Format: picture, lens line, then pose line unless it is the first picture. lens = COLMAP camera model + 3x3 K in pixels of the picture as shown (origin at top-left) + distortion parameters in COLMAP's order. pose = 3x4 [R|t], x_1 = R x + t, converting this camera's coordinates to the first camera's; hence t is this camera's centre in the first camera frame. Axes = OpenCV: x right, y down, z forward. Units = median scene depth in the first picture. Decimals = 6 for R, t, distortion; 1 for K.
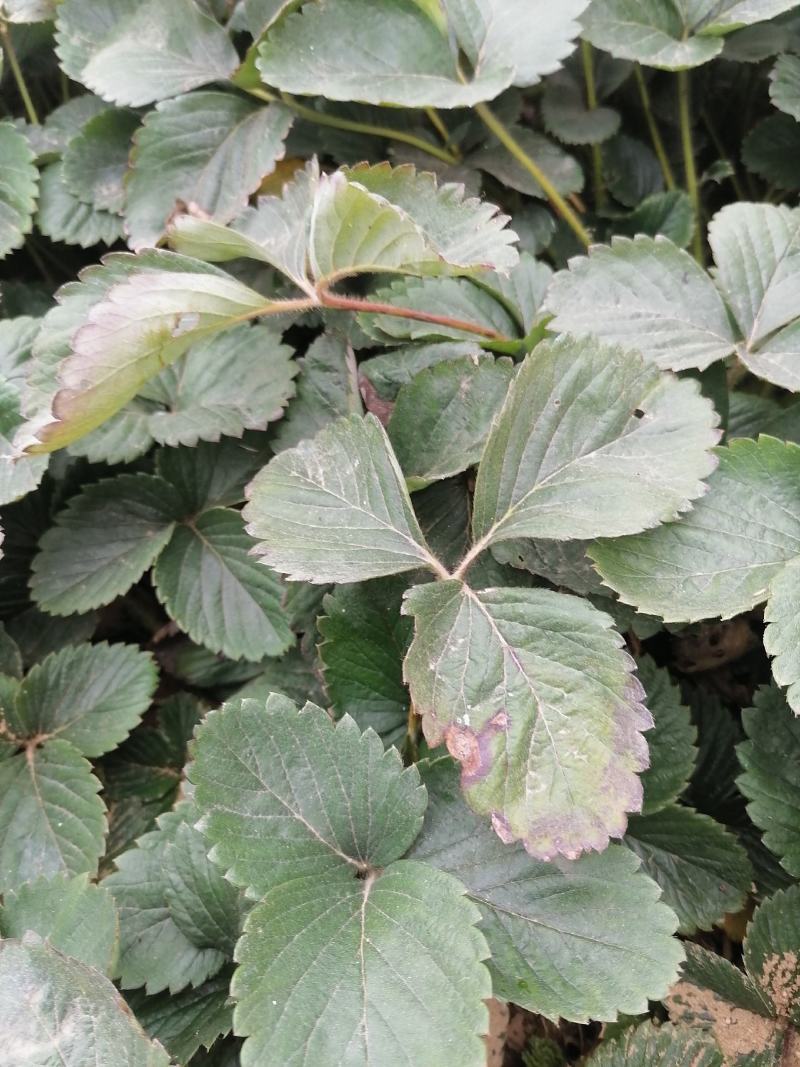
lens RADIAL K [[788.8, 0, 392.2], [0, 788.8, 527.5], [0, 0, 1]] dist [0.072590, -0.099680]
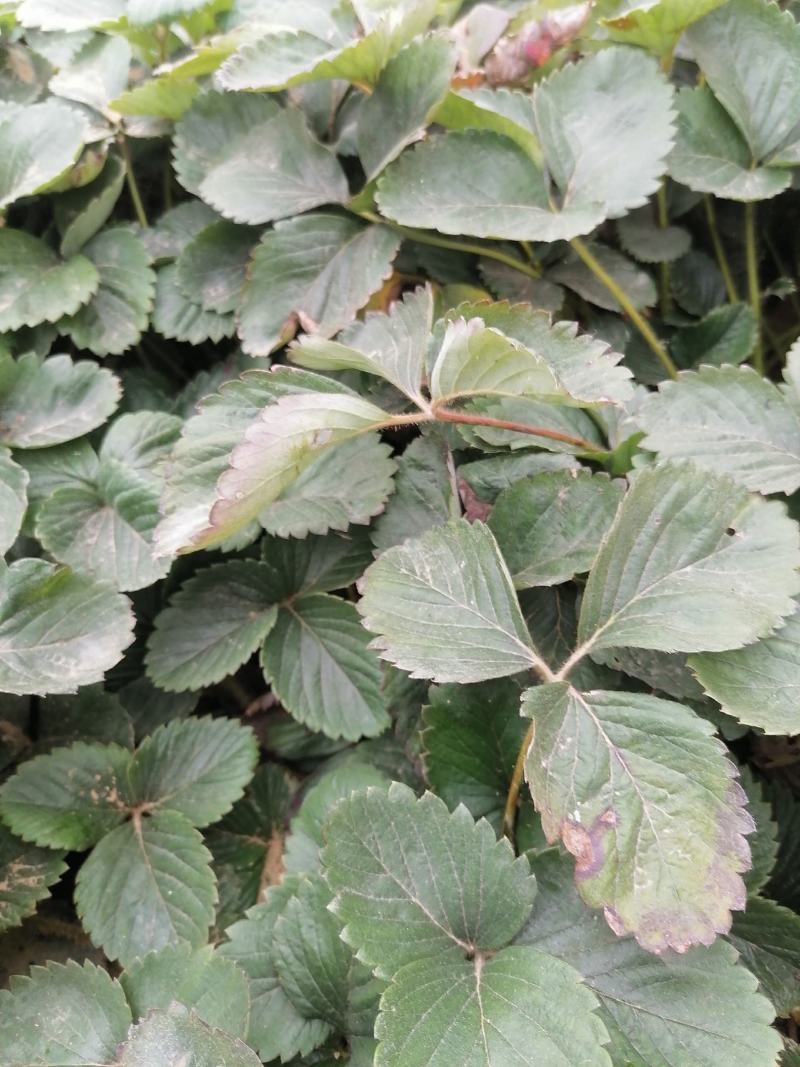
lens RADIAL K [[788.8, 0, 394.6], [0, 788.8, 534.4], [0, 0, 1]] dist [0.072590, -0.099680]
pose [[0.999484, 0.030153, -0.011062, -0.124474], [-0.030653, 0.998365, -0.048245, -0.065298], [0.009589, 0.048559, 0.998774, -0.087048]]
